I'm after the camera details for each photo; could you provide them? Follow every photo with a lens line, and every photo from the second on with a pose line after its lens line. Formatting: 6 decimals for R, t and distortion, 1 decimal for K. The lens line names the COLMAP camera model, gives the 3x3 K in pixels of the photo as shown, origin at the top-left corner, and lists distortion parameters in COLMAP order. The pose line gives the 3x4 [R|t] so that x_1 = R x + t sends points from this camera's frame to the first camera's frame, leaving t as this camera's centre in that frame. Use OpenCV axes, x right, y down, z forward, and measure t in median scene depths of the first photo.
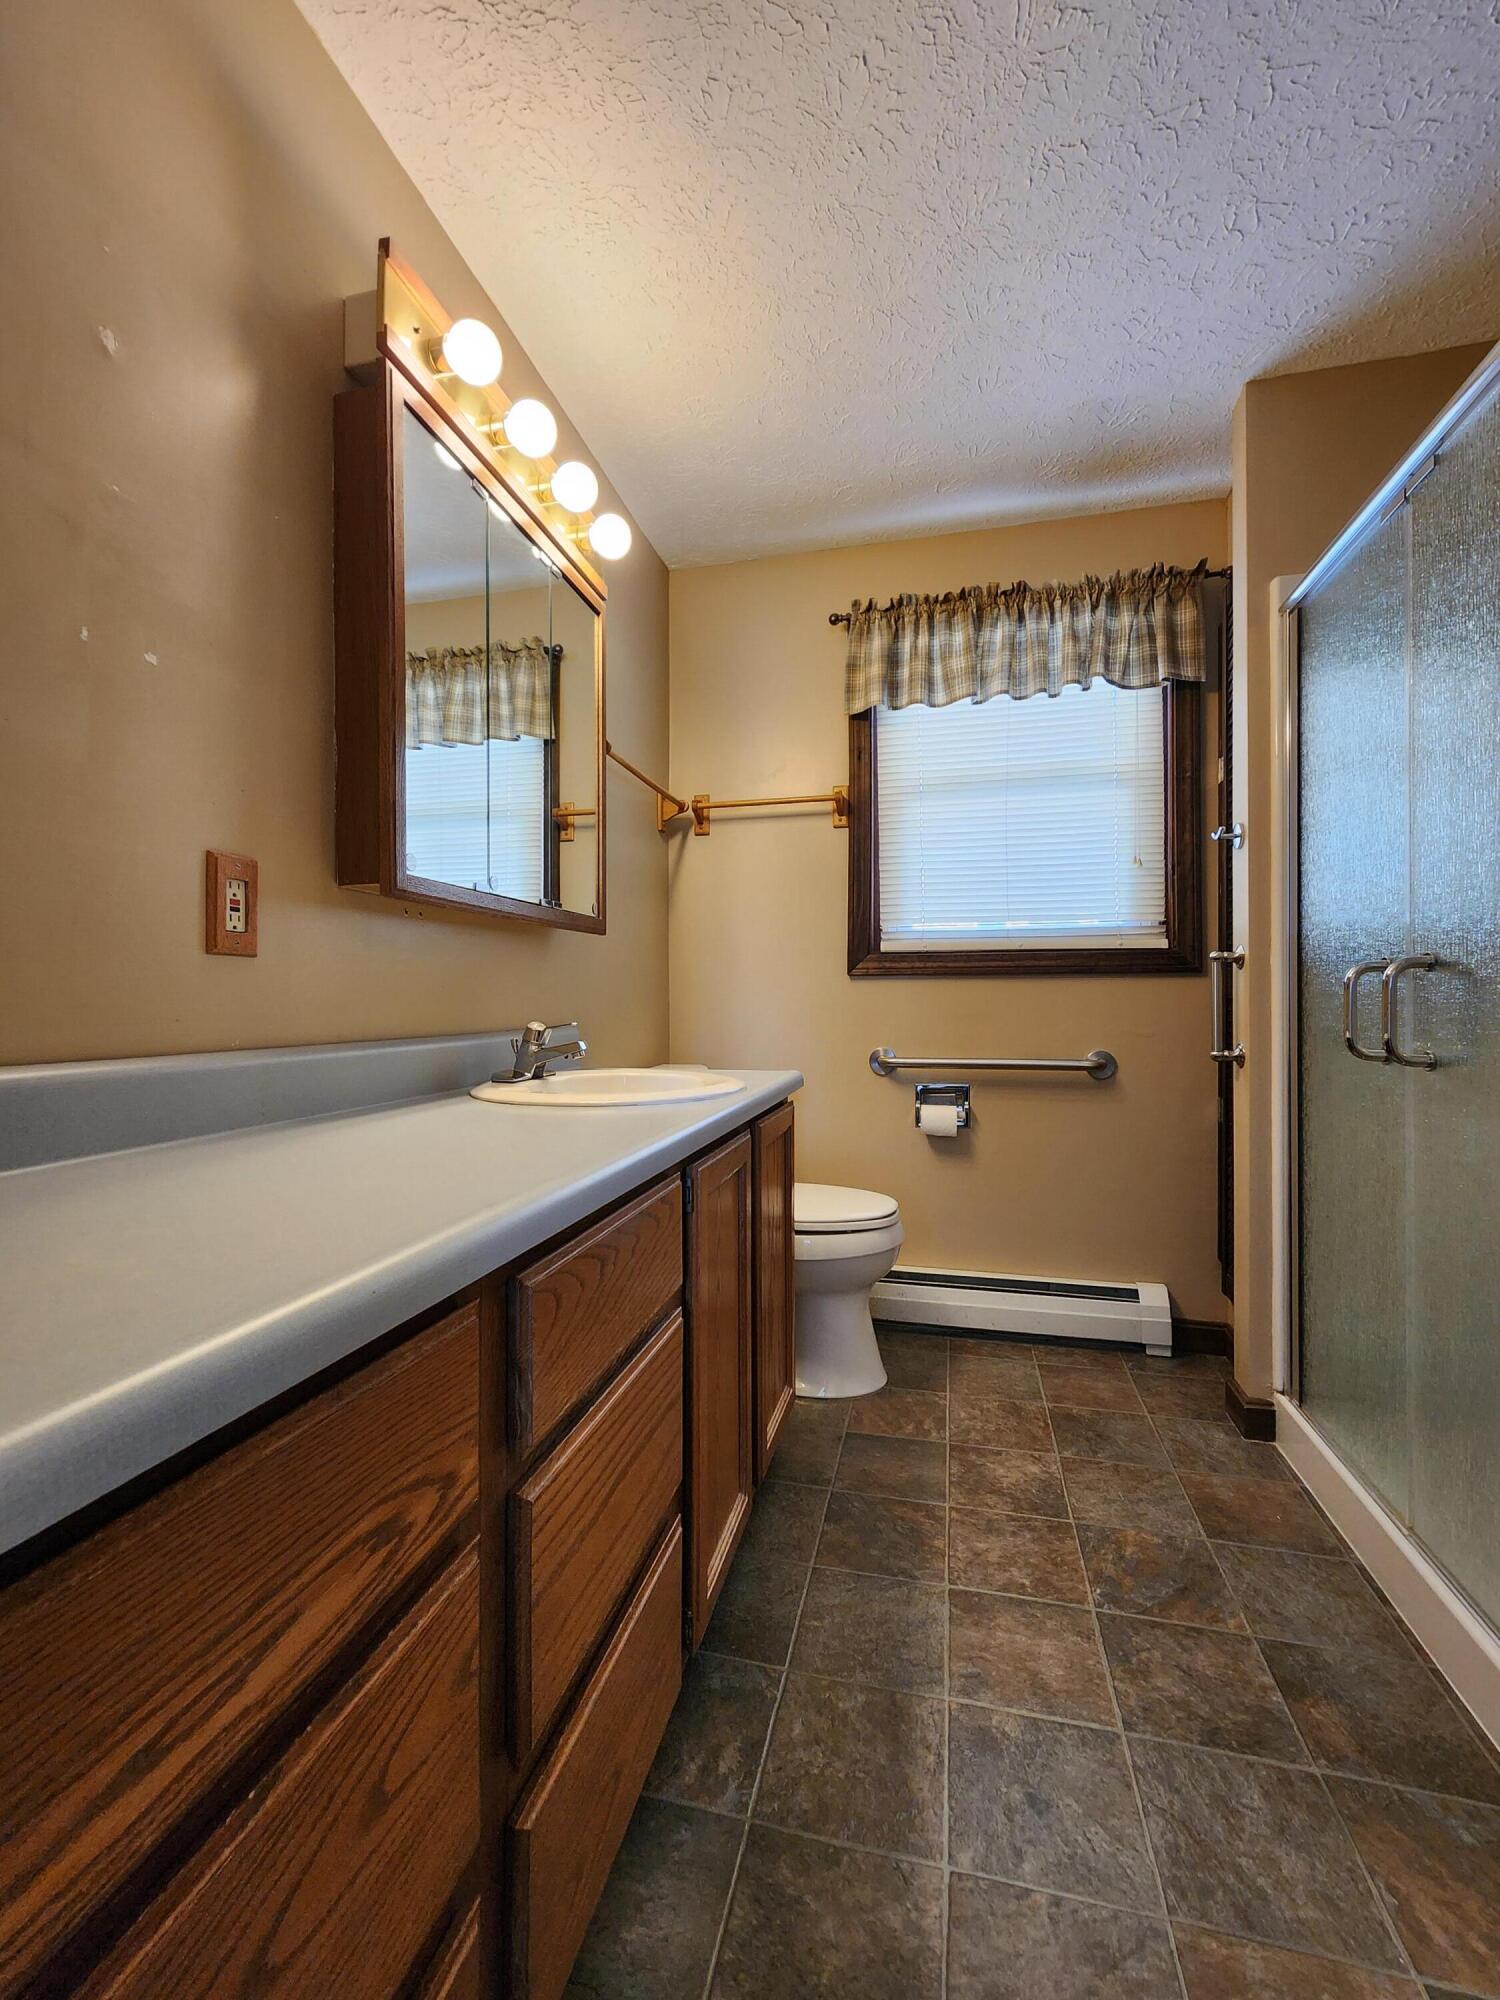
lens RADIAL K [[814.4, 0, 750.0], [0, 814.4, 1000.0], [0, 0, 1]] dist [-0.000823, -0.000114]
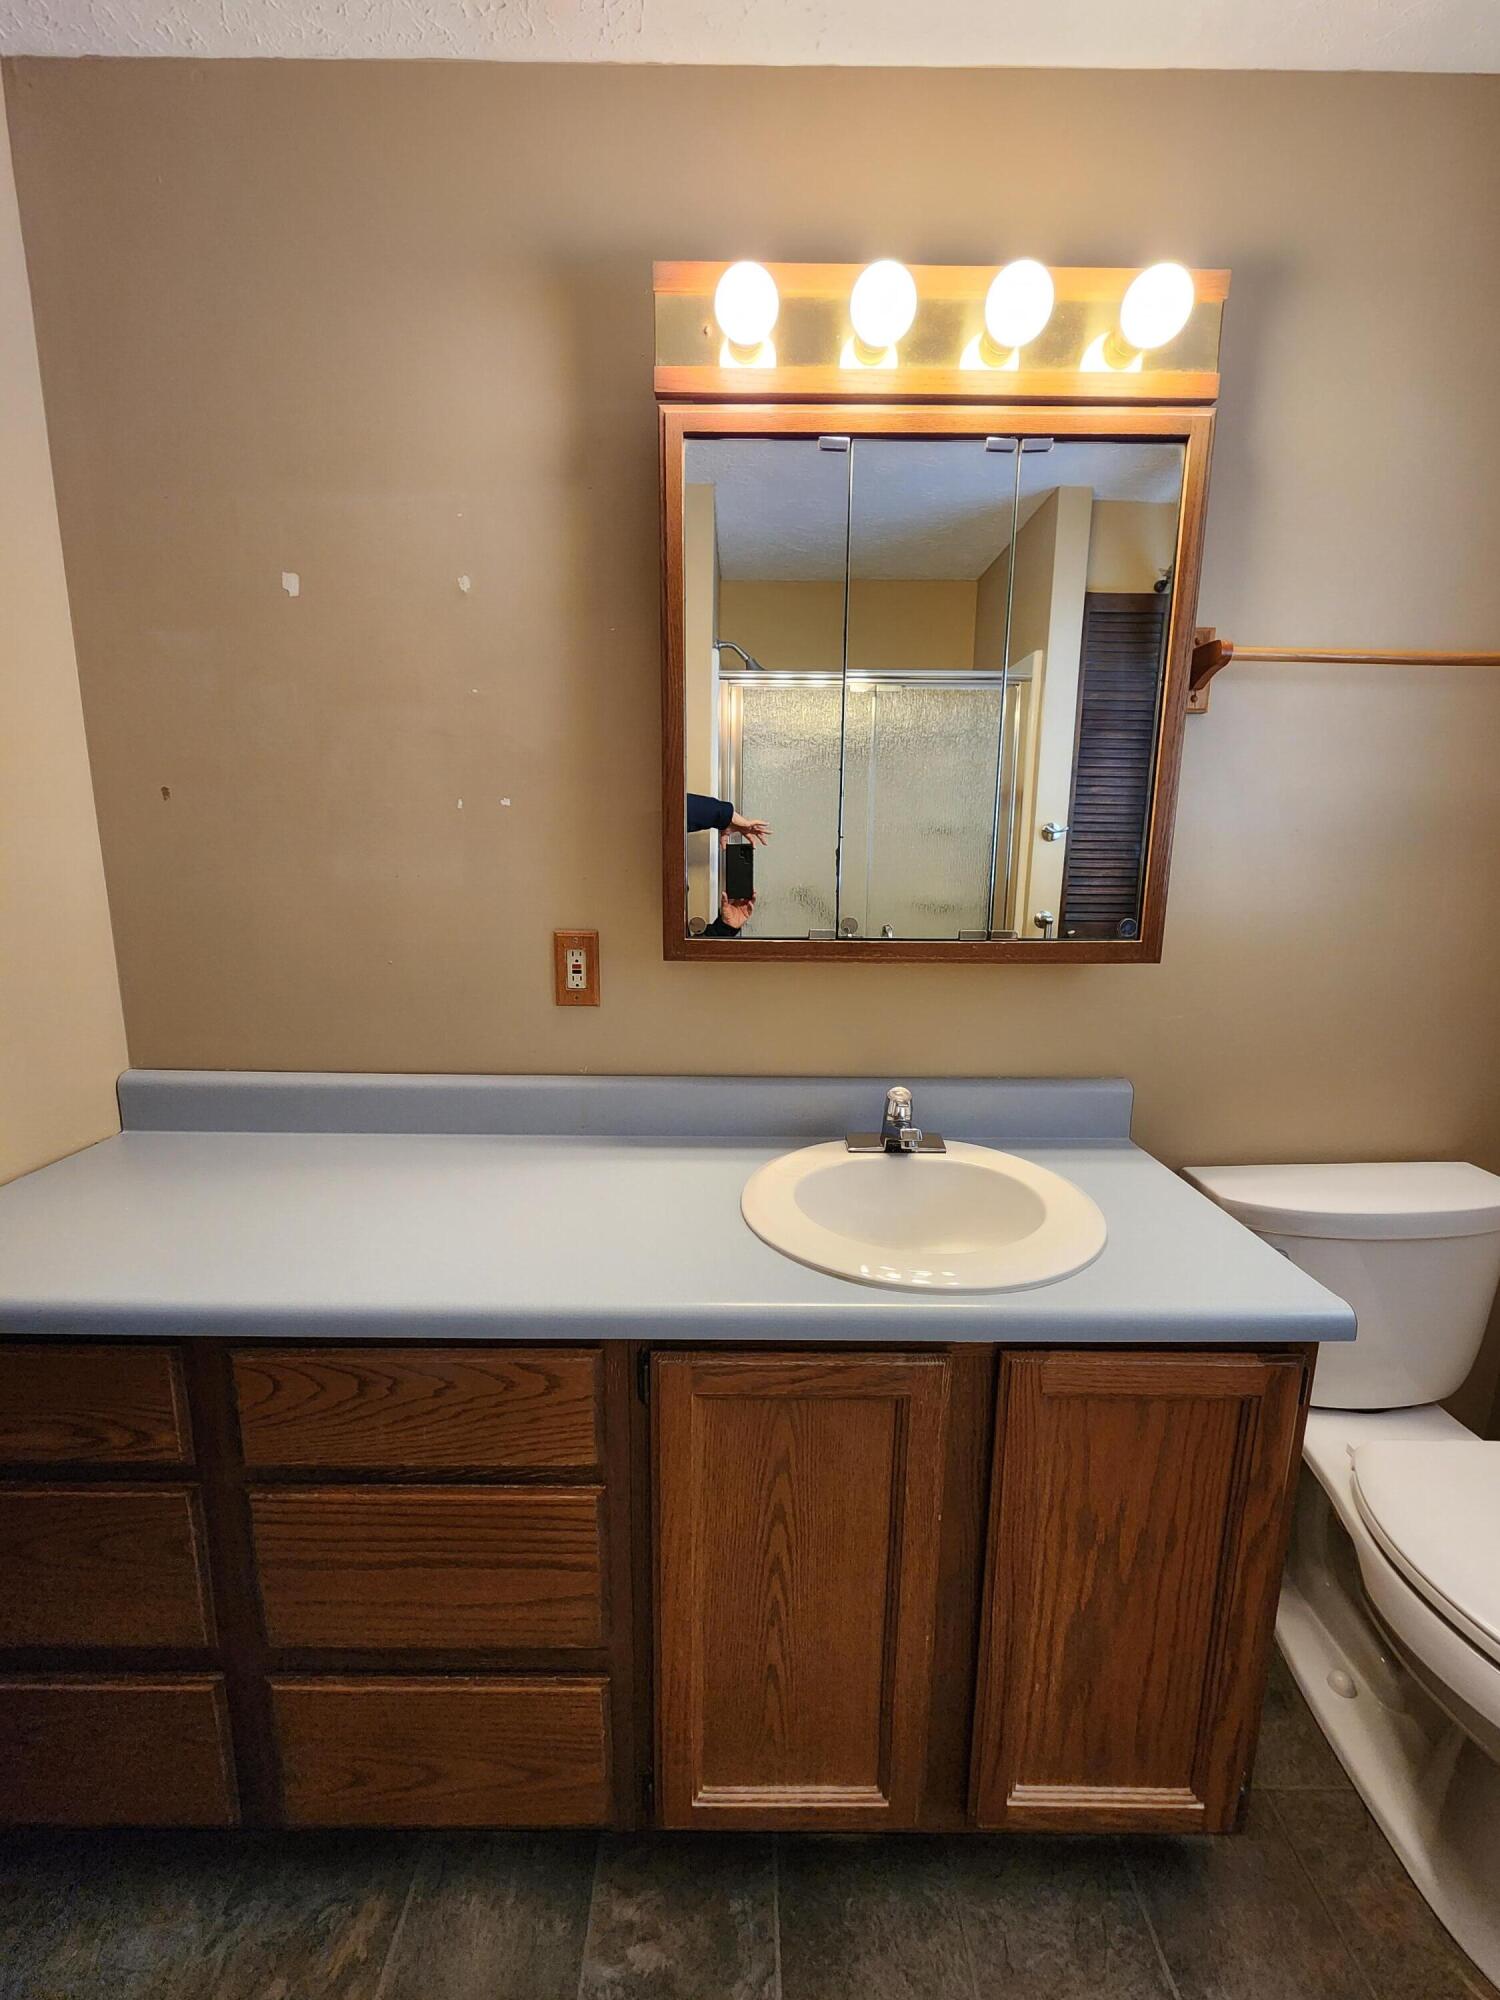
lens RADIAL K [[830.6, 0, 752.9], [0, 830.6, 1009.1], [0, 0, 1]] dist [0.001182, 0.000167]
pose [[0.239484, 0.187424, -0.952638, 0.710455], [-0.006517, 0.981479, 0.191460, -0.307683], [0.970878, -0.039644, 0.236270, 0.950757]]
